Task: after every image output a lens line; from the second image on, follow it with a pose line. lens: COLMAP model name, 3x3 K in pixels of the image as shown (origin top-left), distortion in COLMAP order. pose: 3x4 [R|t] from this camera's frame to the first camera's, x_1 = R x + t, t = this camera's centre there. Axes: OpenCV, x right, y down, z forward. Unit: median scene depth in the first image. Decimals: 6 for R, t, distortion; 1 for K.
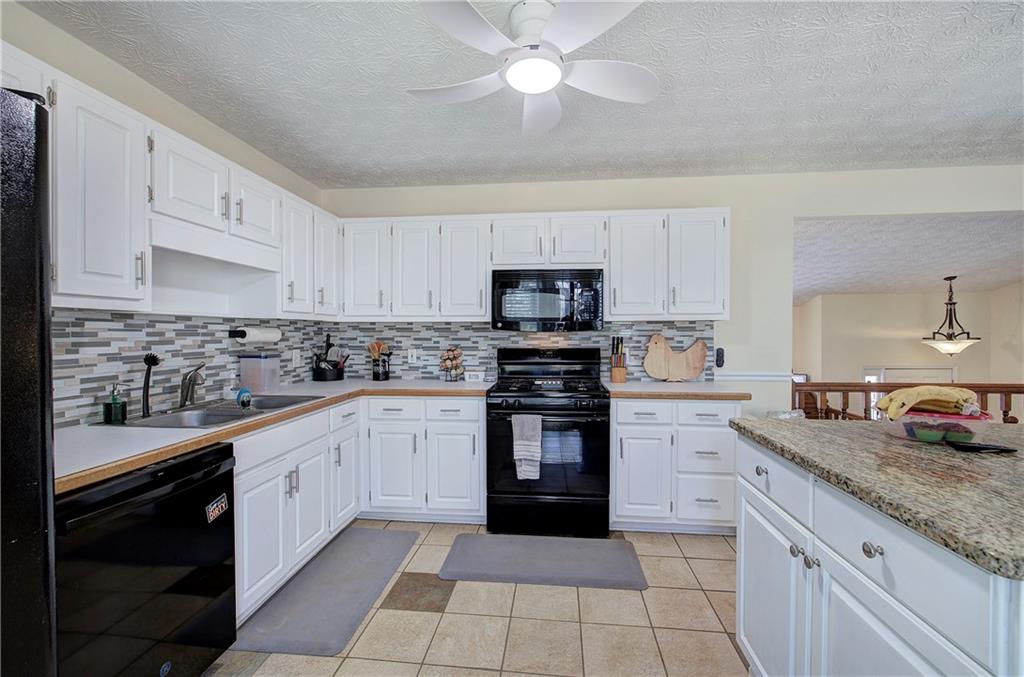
lens RADIAL K [[433.2, 0, 514.3], [0, 433.2, 337.1], [0, 0, 1]] dist [-0.001926, 0.000209]
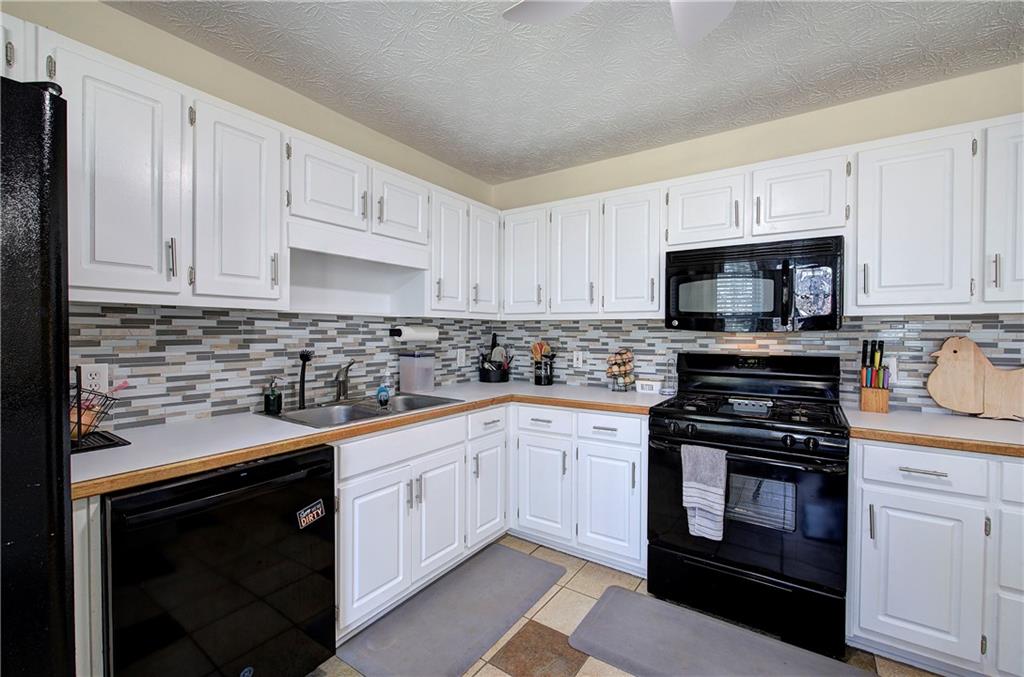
lens RADIAL K [[433.2, 0, 514.0], [0, 433.2, 337.5], [0, 0, 1]] dist [-0.001926, 0.000209]
pose [[0.877825, 0.010643, -0.478864, 0.093953], [-0.010538, 0.999940, 0.002906, -0.001585], [0.478866, 0.002495, 0.877884, 0.219248]]
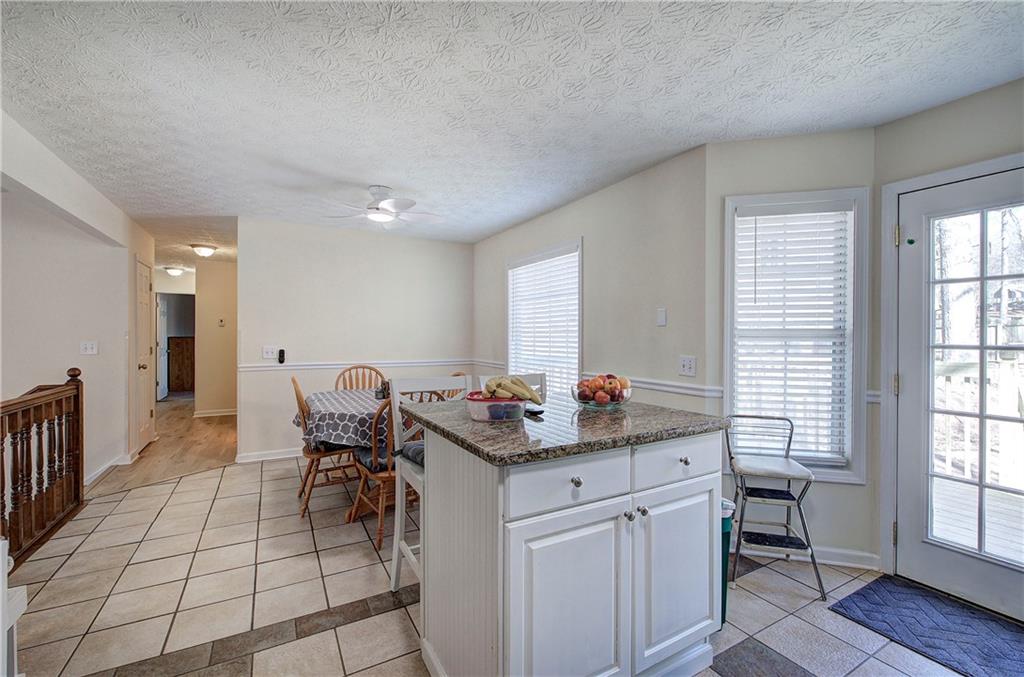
lens RADIAL K [[433.2, 0, 515.3], [0, 433.2, 337.9], [0, 0, 1]] dist [-0.001926, 0.000209]
pose [[-0.578432, -0.004596, 0.815718, -0.066941], [0.004618, 0.999950, 0.008909, -0.009224], [-0.815718, 0.008921, -0.578381, 0.823225]]
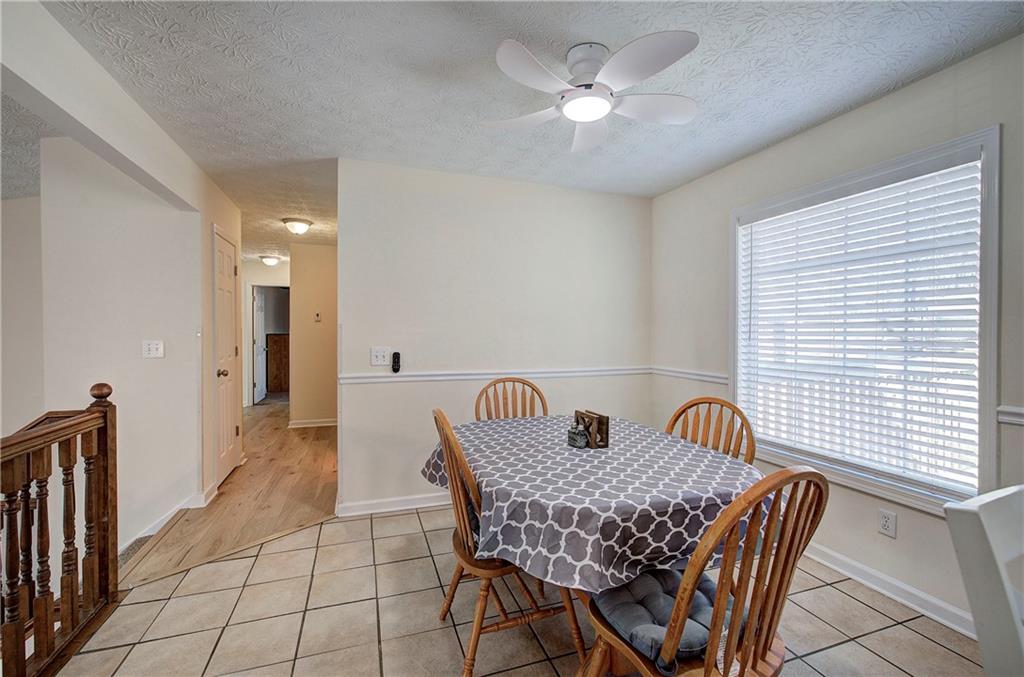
lens RADIAL K [[433.2, 0, 515.6], [0, 433.2, 337.7], [0, 0, 1]] dist [-0.001926, 0.000209]
pose [[-0.432143, -0.010403, 0.901745, 0.652021], [0.005457, 0.999885, 0.014151, -0.006845], [-0.901789, 0.011036, -0.432037, 0.804005]]
